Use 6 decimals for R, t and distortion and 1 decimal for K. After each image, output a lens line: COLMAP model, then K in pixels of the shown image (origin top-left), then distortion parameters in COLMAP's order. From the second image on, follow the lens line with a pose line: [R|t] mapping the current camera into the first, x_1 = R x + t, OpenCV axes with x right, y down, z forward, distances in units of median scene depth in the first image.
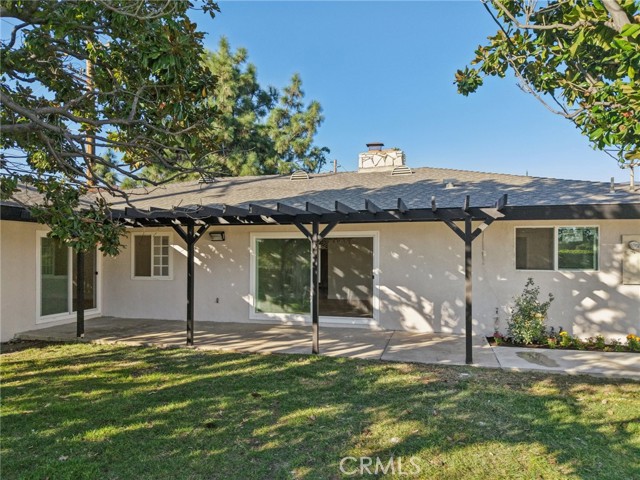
lens RADIAL K [[430.6, 0, 320.0], [0, 430.6, 240.0], [0, 0, 1]] dist [0.001142, -0.000681]
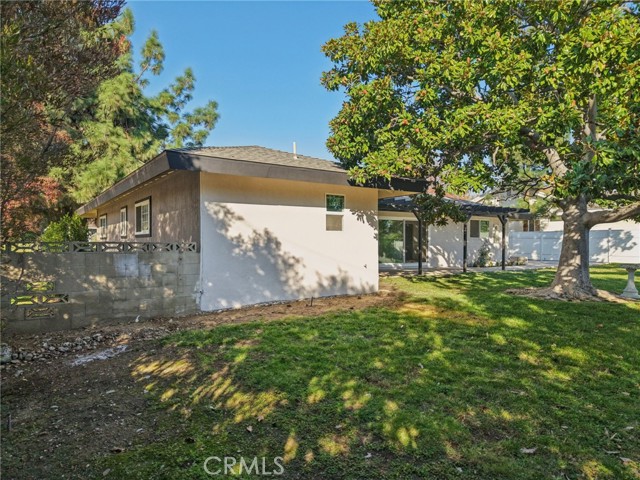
lens RADIAL K [[430.6, 0, 320.0], [0, 430.6, 240.0], [0, 0, 1]] dist [0.001142, -0.000681]
pose [[0.652604, 0.004082, 0.757688, -1.746626], [-0.019994, 0.999730, 0.011835, 0.068157], [-0.757435, -0.022873, 0.652510, 0.084799]]
